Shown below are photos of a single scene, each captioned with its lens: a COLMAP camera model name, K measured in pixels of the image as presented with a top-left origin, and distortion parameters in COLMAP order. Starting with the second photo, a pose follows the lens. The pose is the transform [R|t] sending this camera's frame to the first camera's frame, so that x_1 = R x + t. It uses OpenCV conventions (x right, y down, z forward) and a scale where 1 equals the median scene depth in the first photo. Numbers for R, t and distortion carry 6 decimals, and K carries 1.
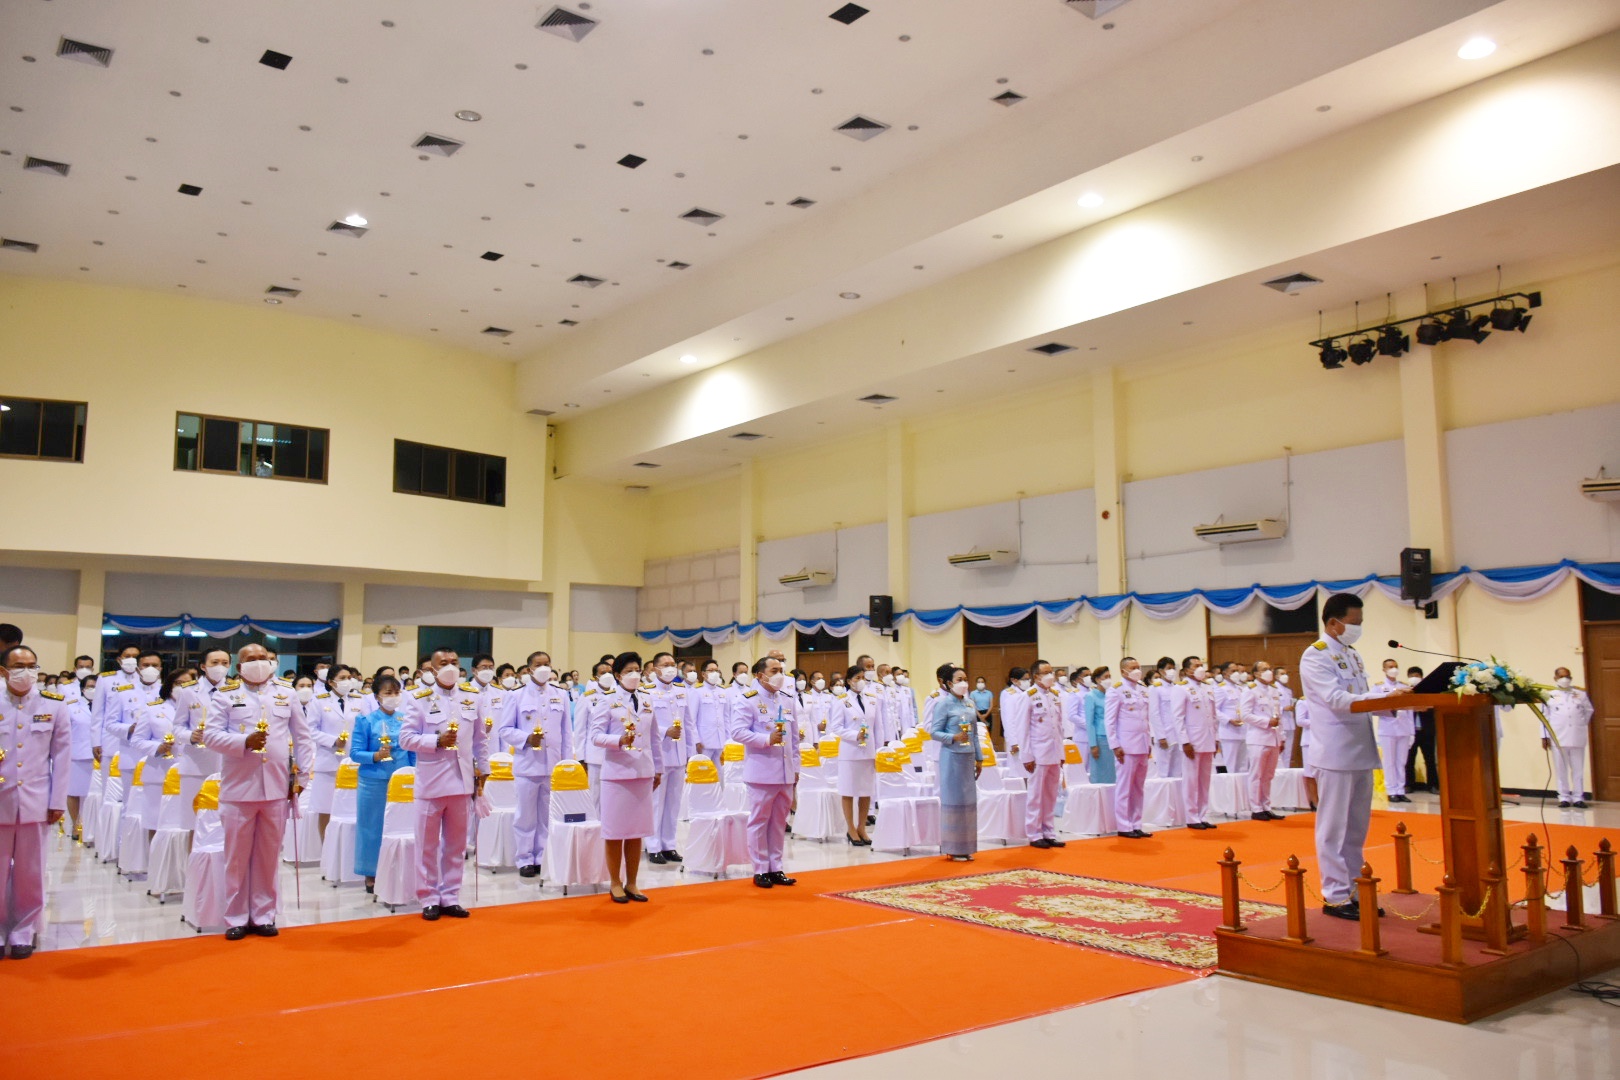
lens RADIAL K [[1281.7, 0, 810.0], [0, 1281.7, 540.0], [0, 0, 1]] dist [-0.000144, -0.003303]
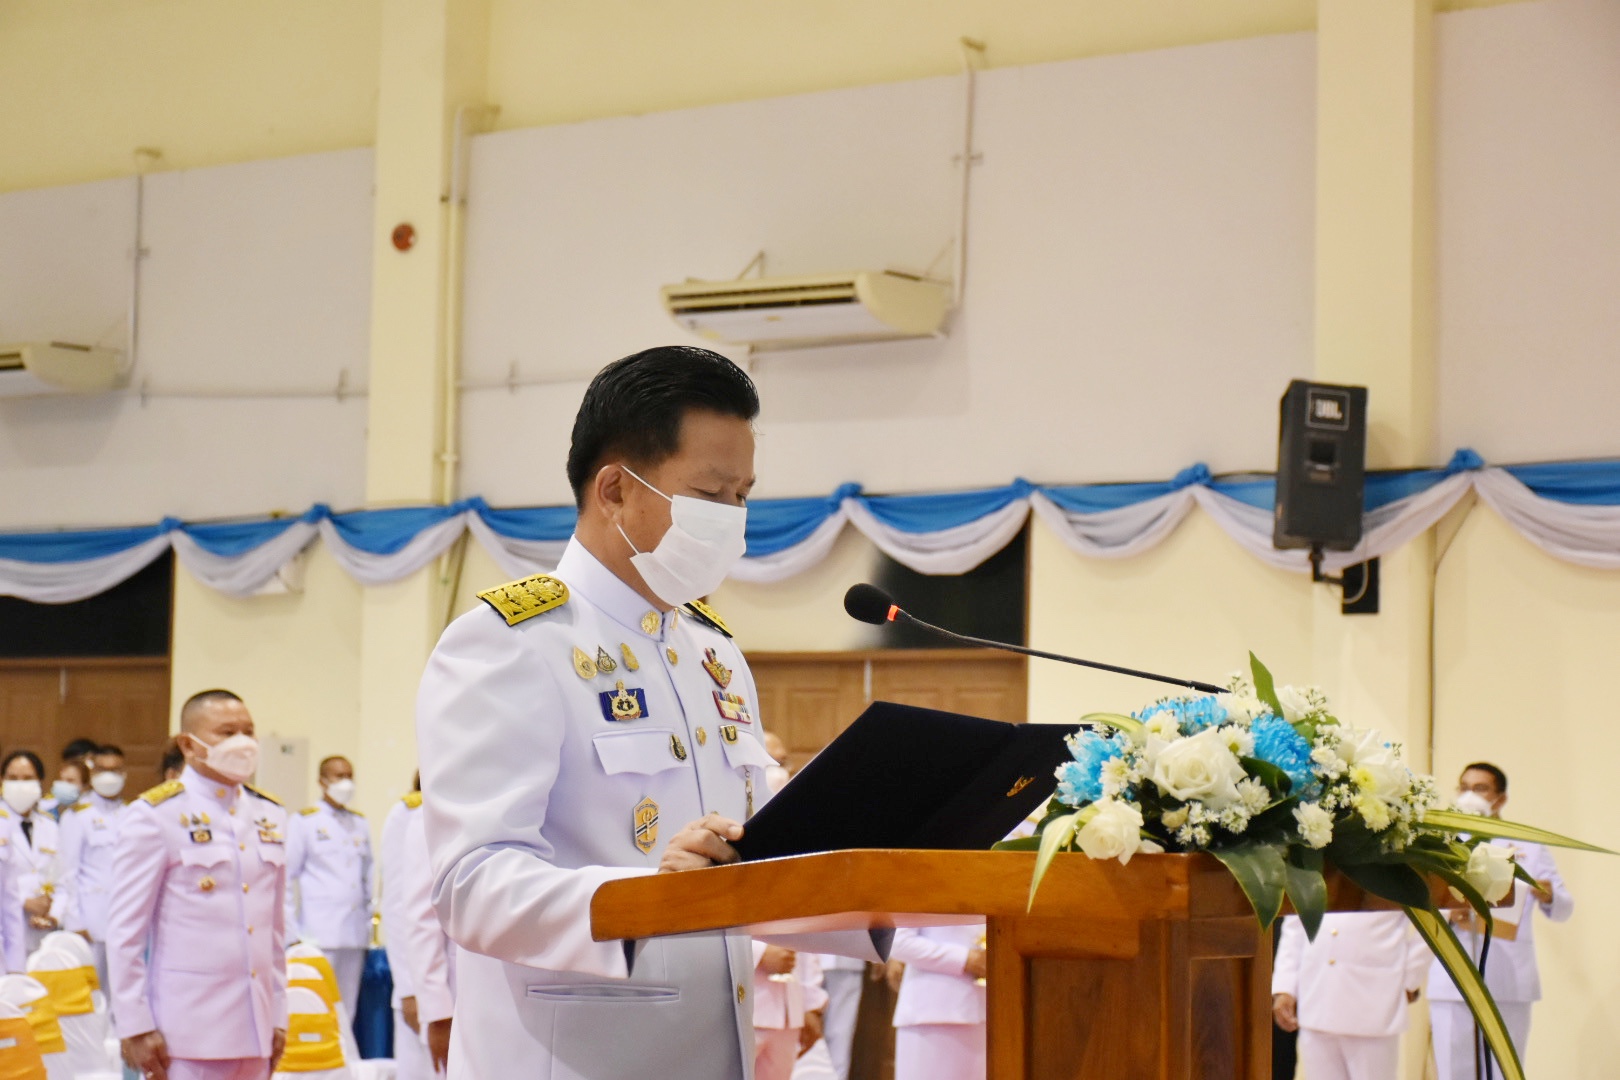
lens RADIAL K [[3673.1, 0, 810.0], [0, 3673.1, 540.0], [0, 0, 1]] dist [-0.048776, -0.349152]
pose [[0.962778, 0.045256, 0.266477, 0.142883], [-0.055943, 0.997900, 0.032647, 0.025851], [-0.264440, -0.046339, 0.963288, 0.217146]]
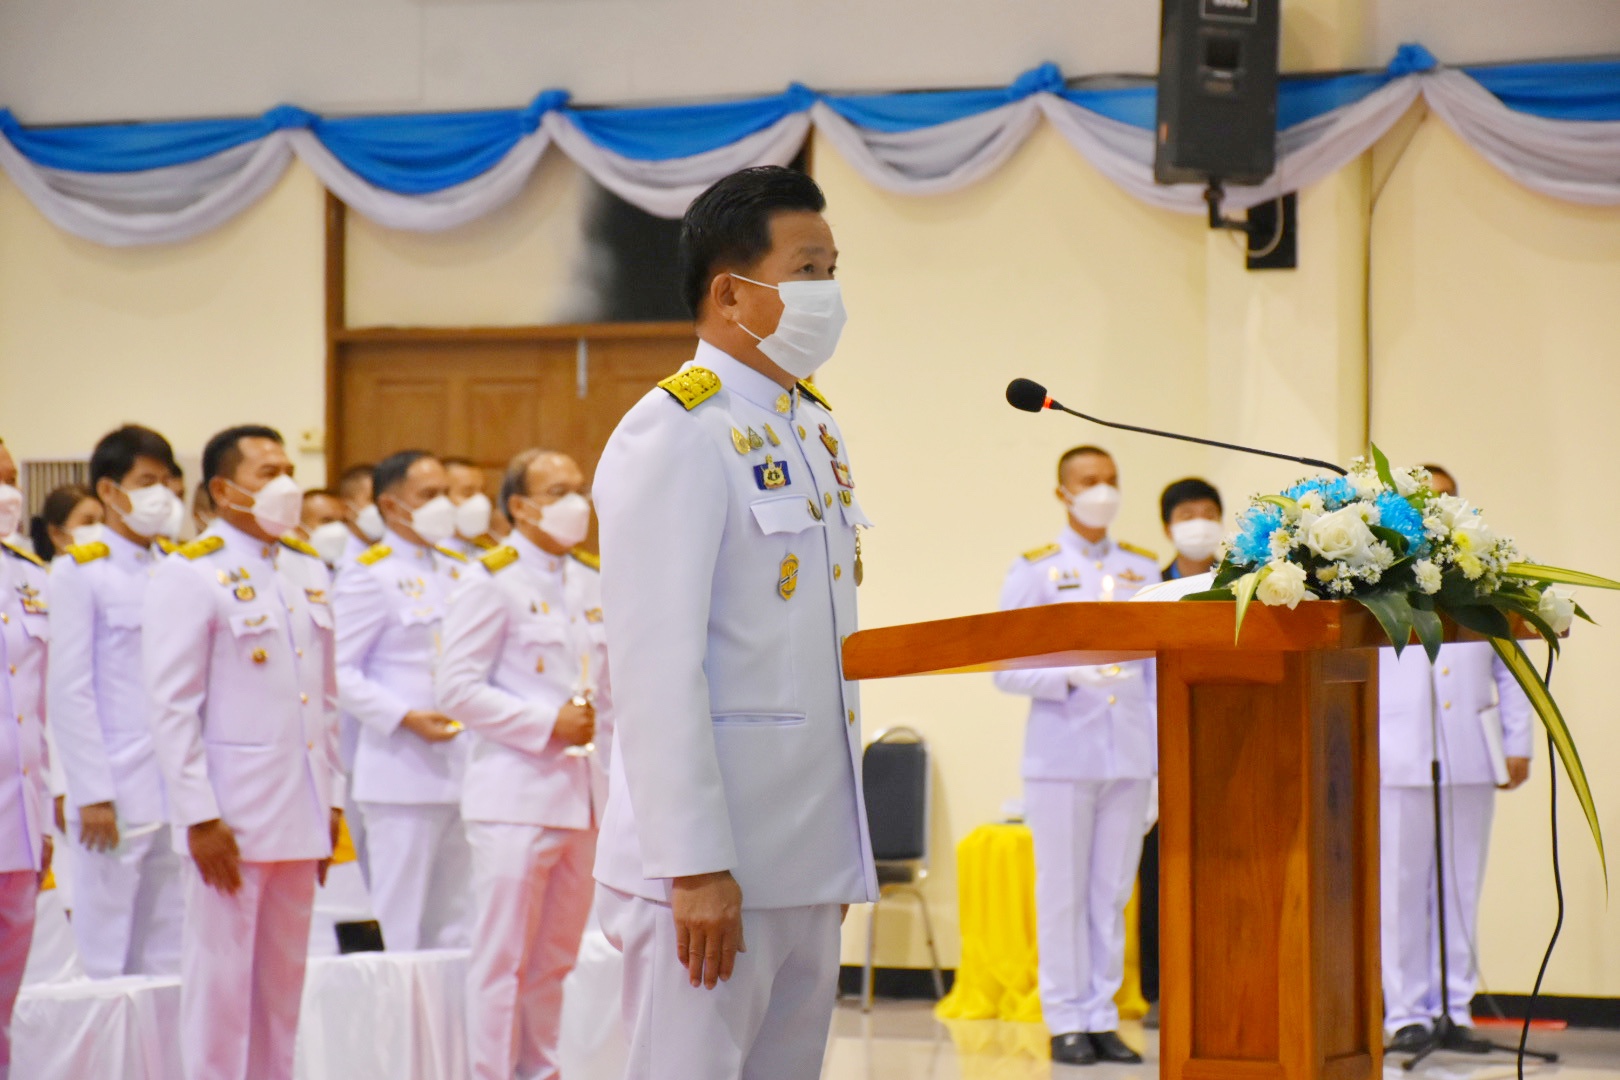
lens RADIAL K [[6508.8, 0, 810.0], [0, 6508.8, 540.0], [0, 0, 1]] dist [0.064721, -4.245616]
pose [[0.932514, 0.004498, 0.361105, -0.011762], [-0.044676, 0.993678, 0.102993, -0.007842], [-0.358359, -0.112175, 0.926820, -0.059833]]
